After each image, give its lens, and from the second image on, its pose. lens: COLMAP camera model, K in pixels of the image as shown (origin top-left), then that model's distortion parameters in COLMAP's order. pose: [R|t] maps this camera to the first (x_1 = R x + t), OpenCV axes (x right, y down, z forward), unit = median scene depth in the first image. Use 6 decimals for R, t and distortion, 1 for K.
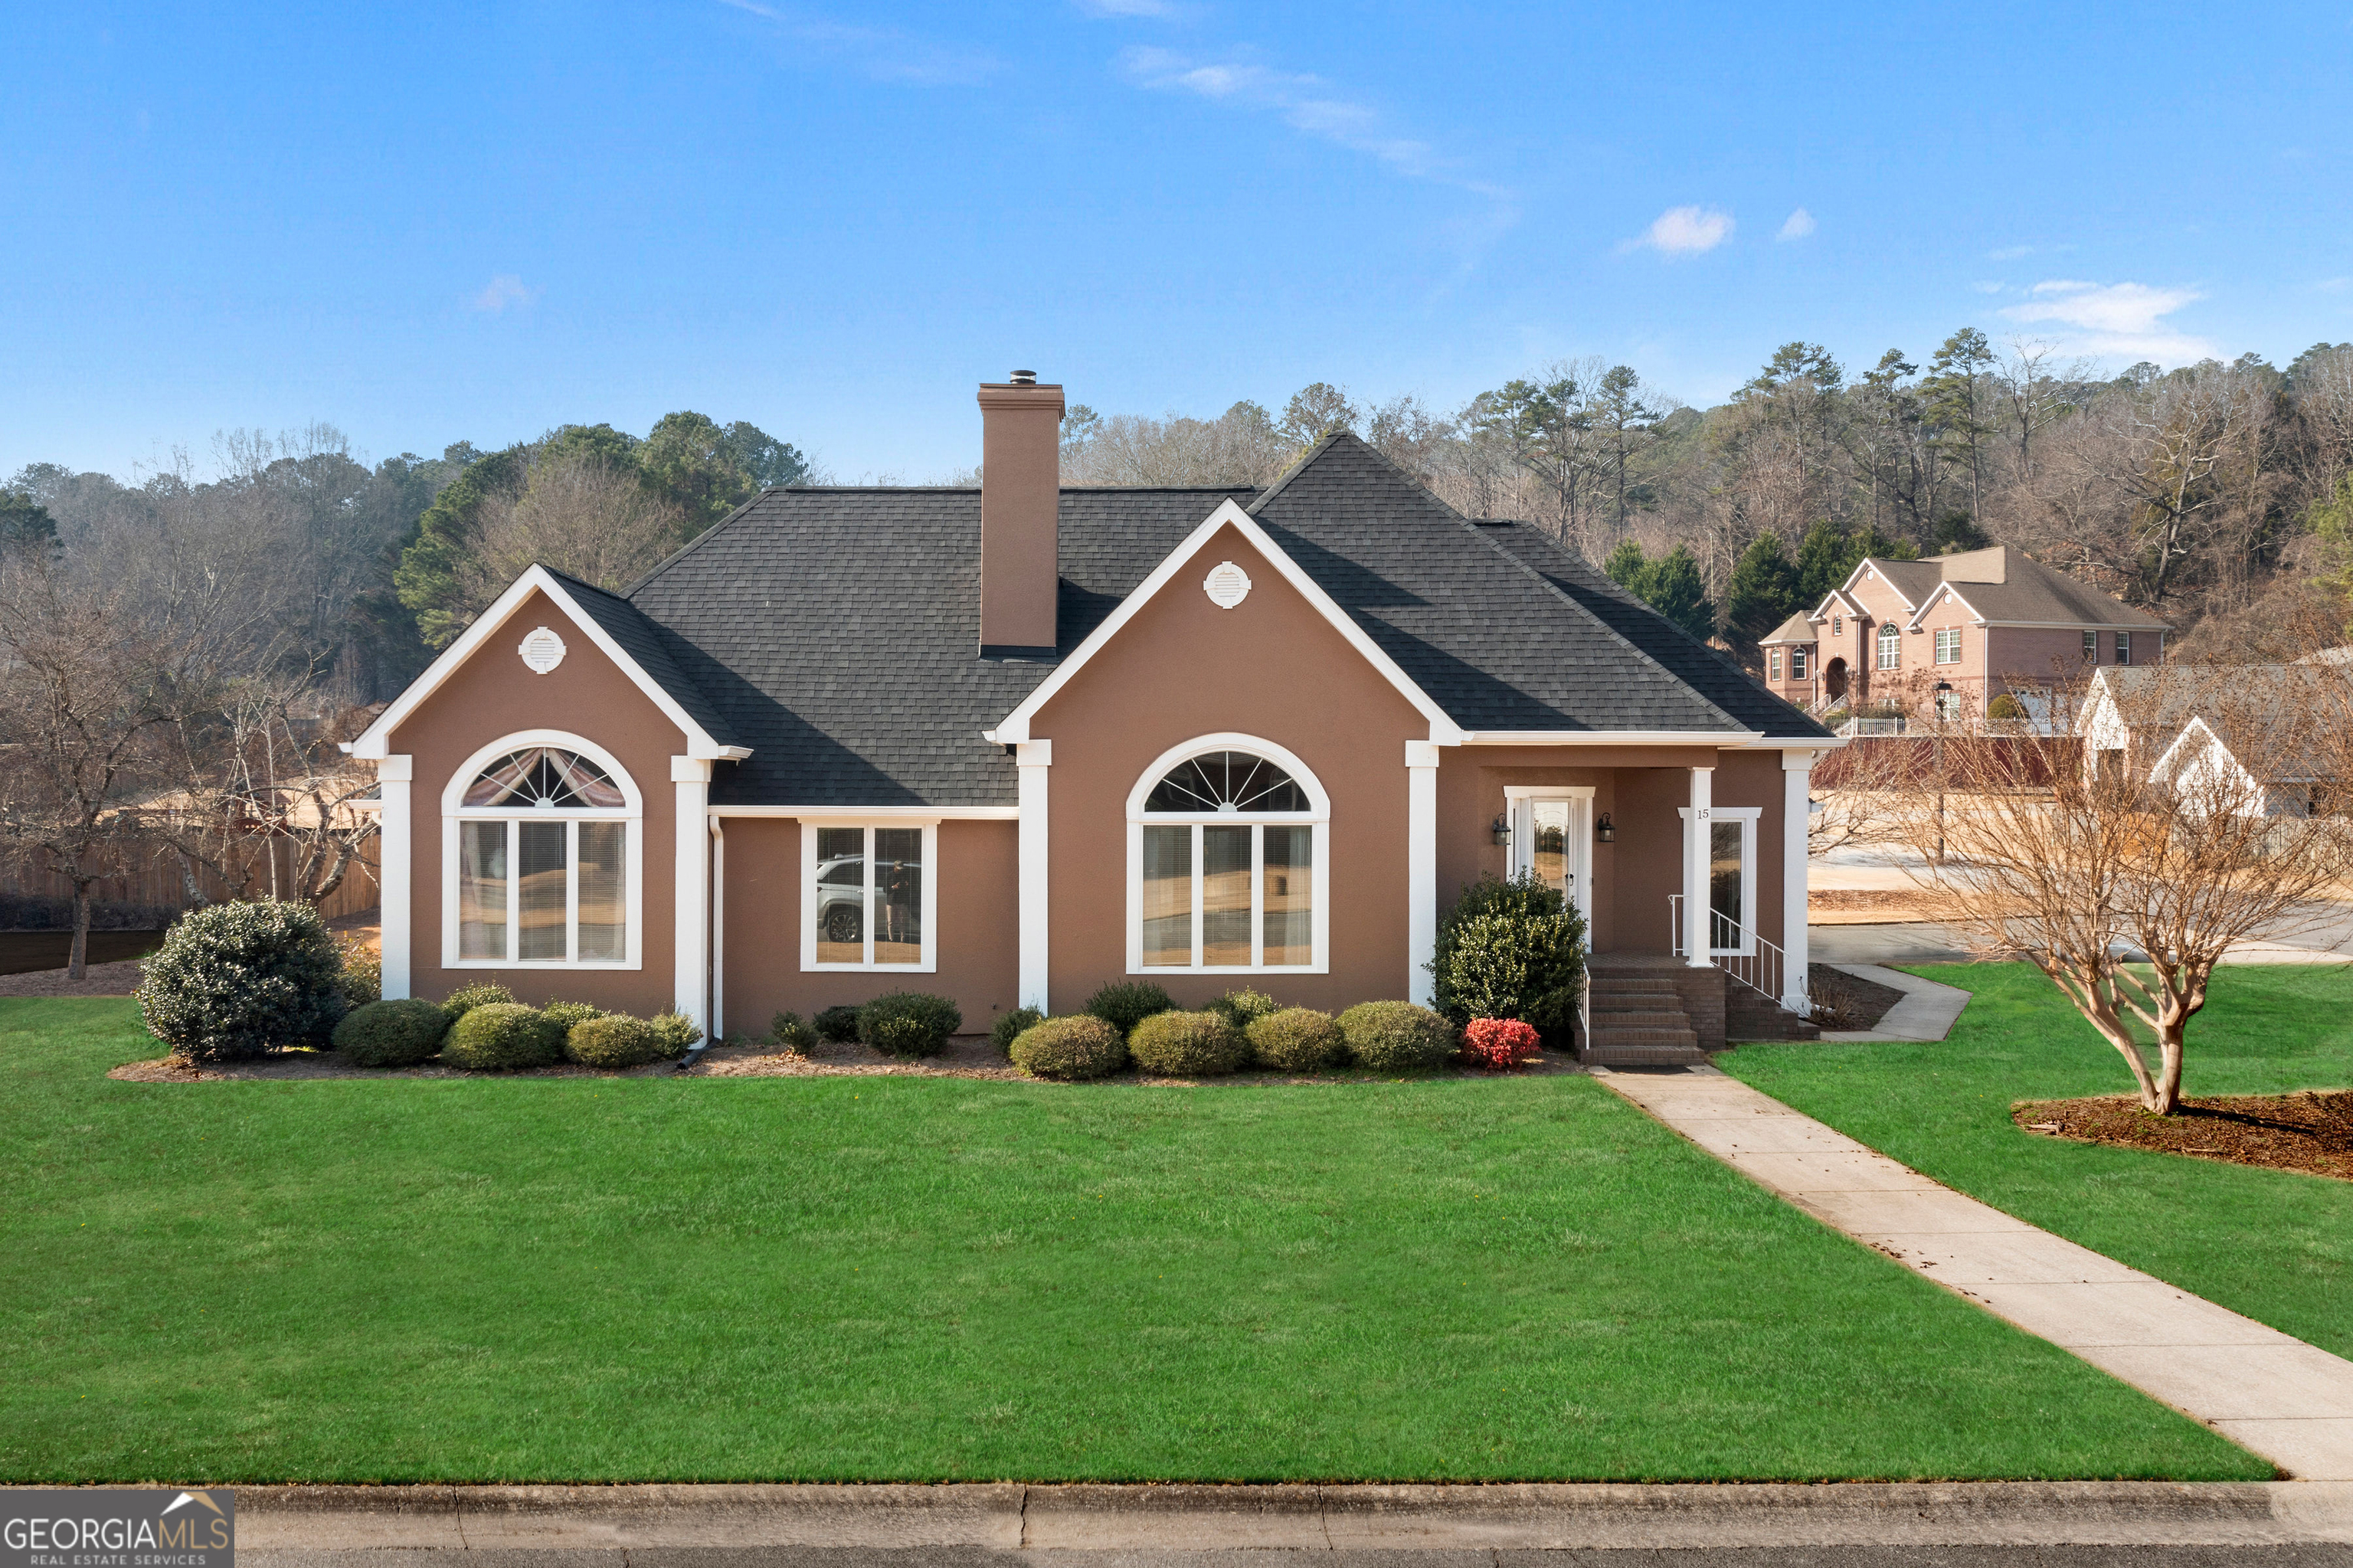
lens RADIAL K [[1915.1, 0, 1176.5], [0, 1915.1, 784.0], [0, 0, 1]] dist [0.042938, 0.000558]
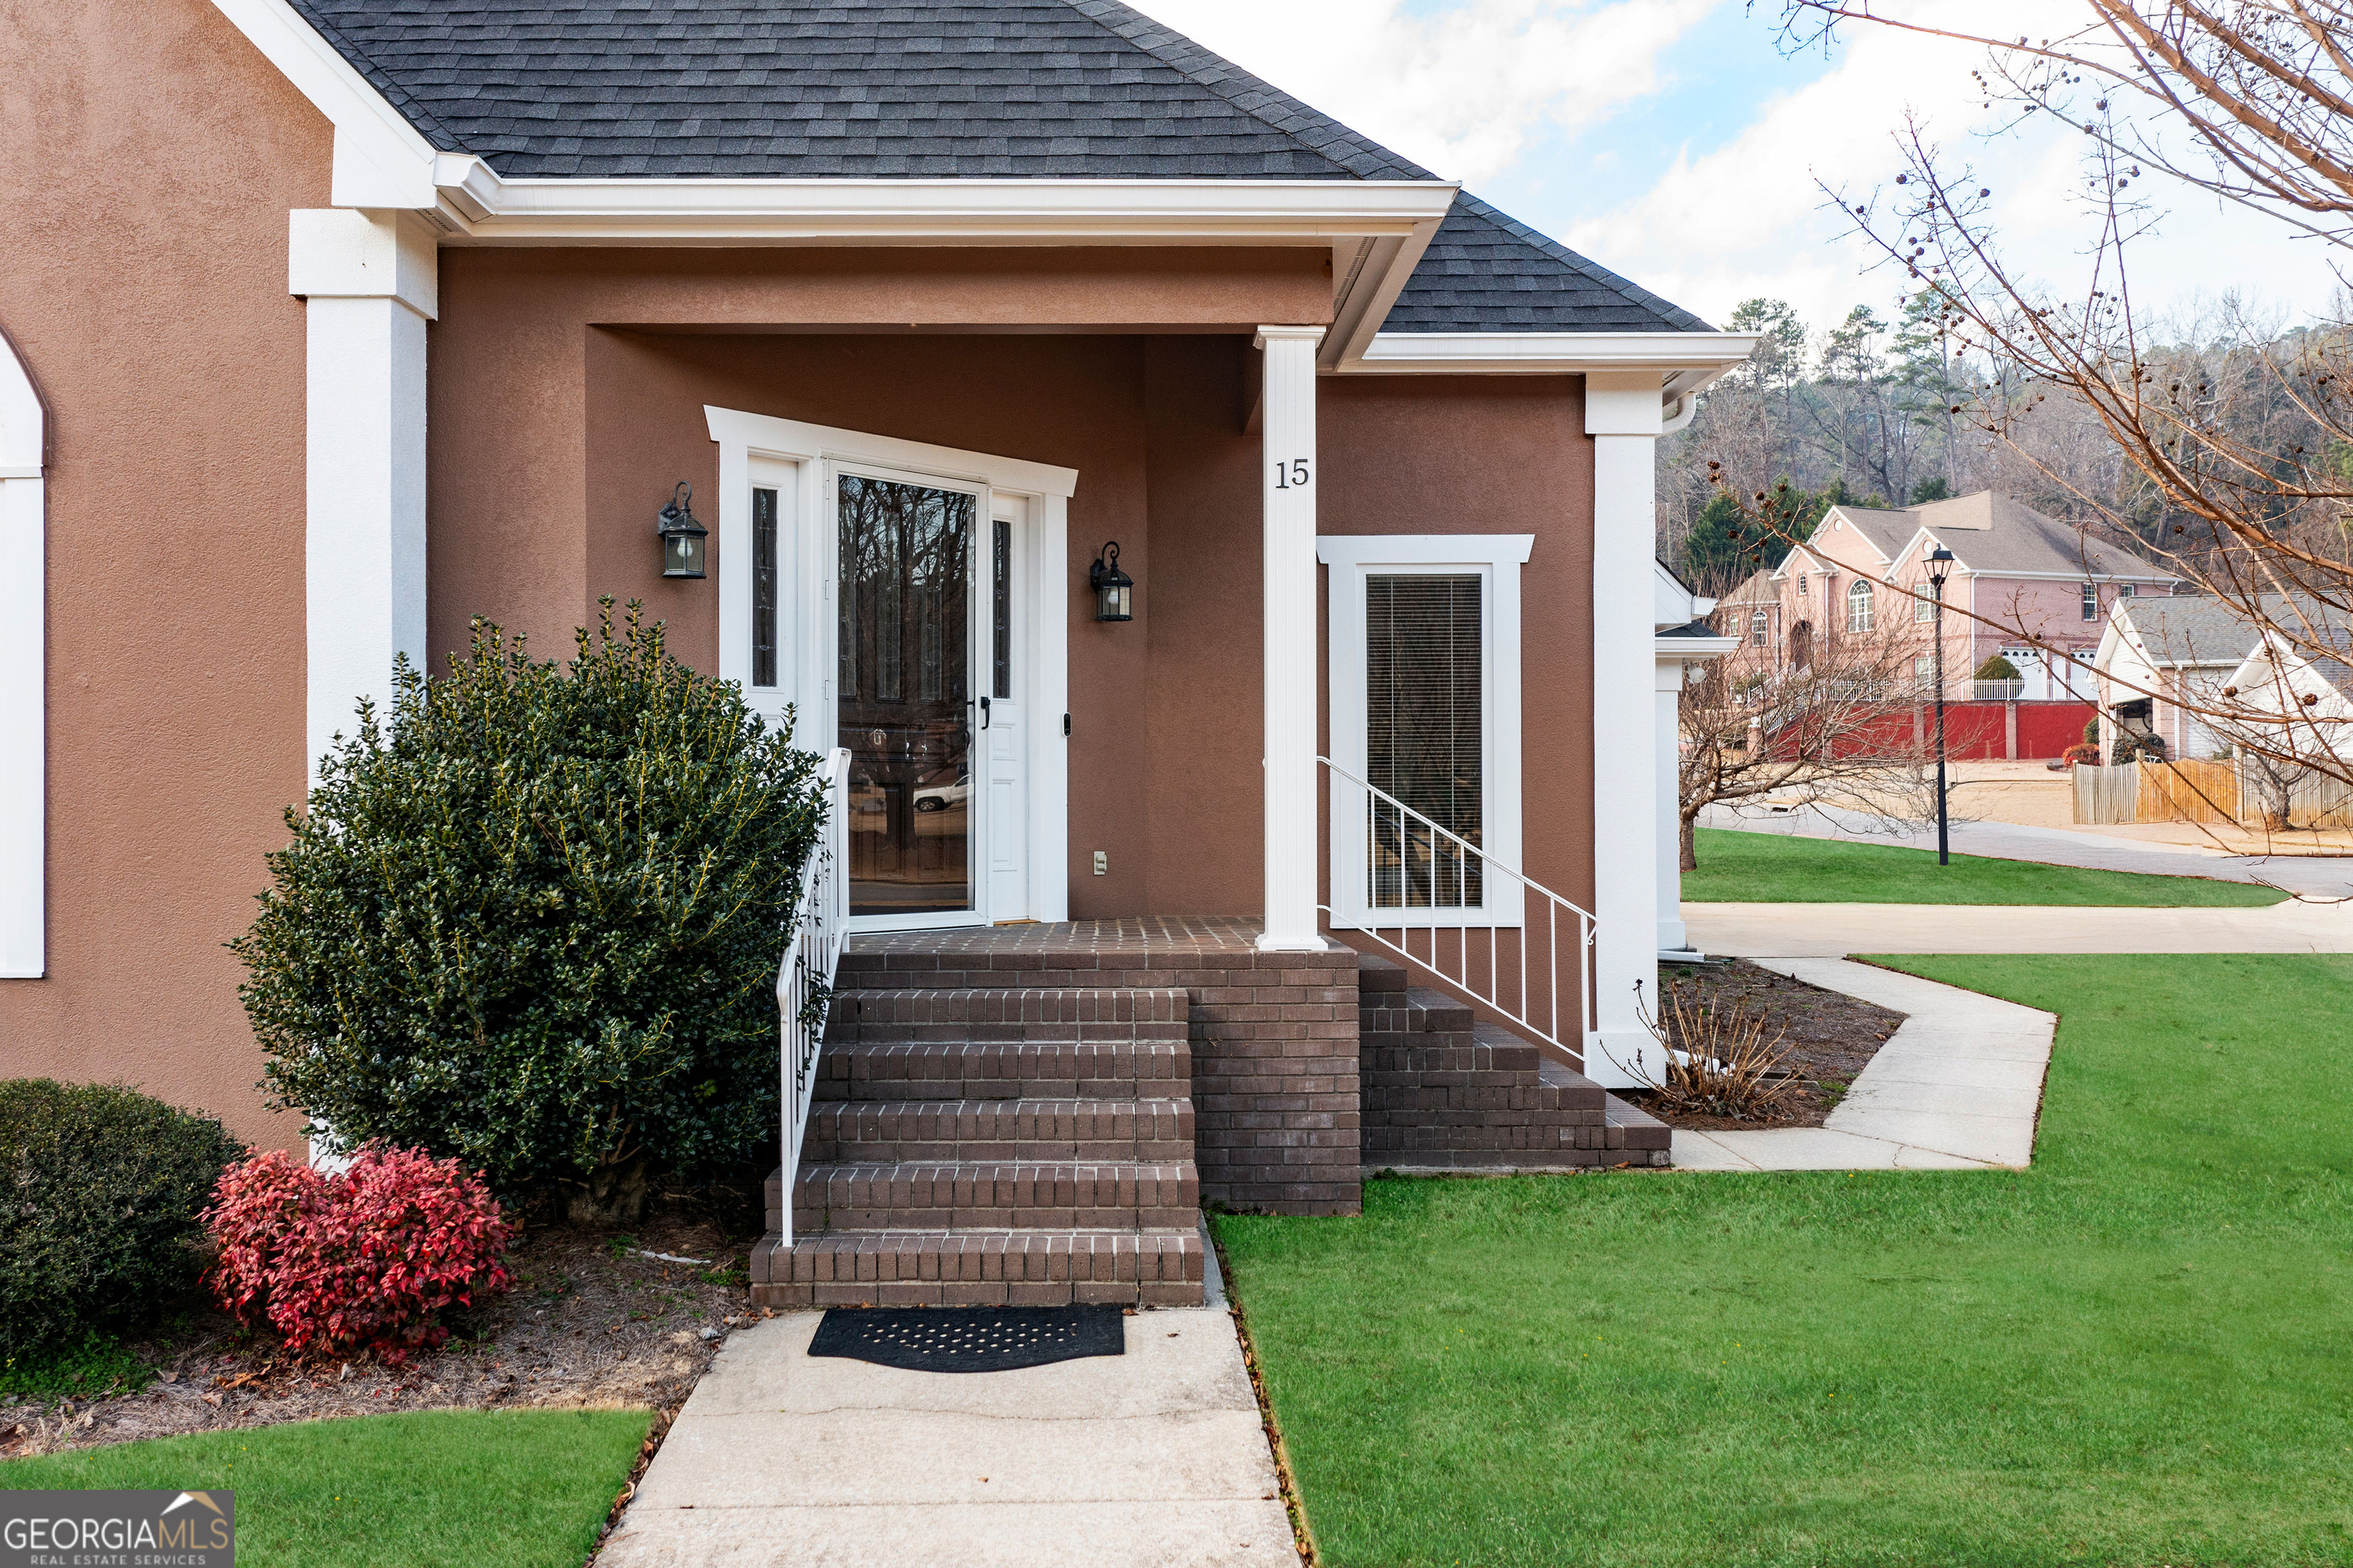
lens RADIAL K [[1836.7, 0, 1176.5], [0, 1836.7, 784.0], [0, 0, 1]] dist [-0.003550, -0.000505]
pose [[0.999990, -0.003354, -0.002790, 0.079628], [0.003322, 0.999929, -0.011426, 0.022165], [0.002829, 0.011416, 0.999931, 0.216684]]
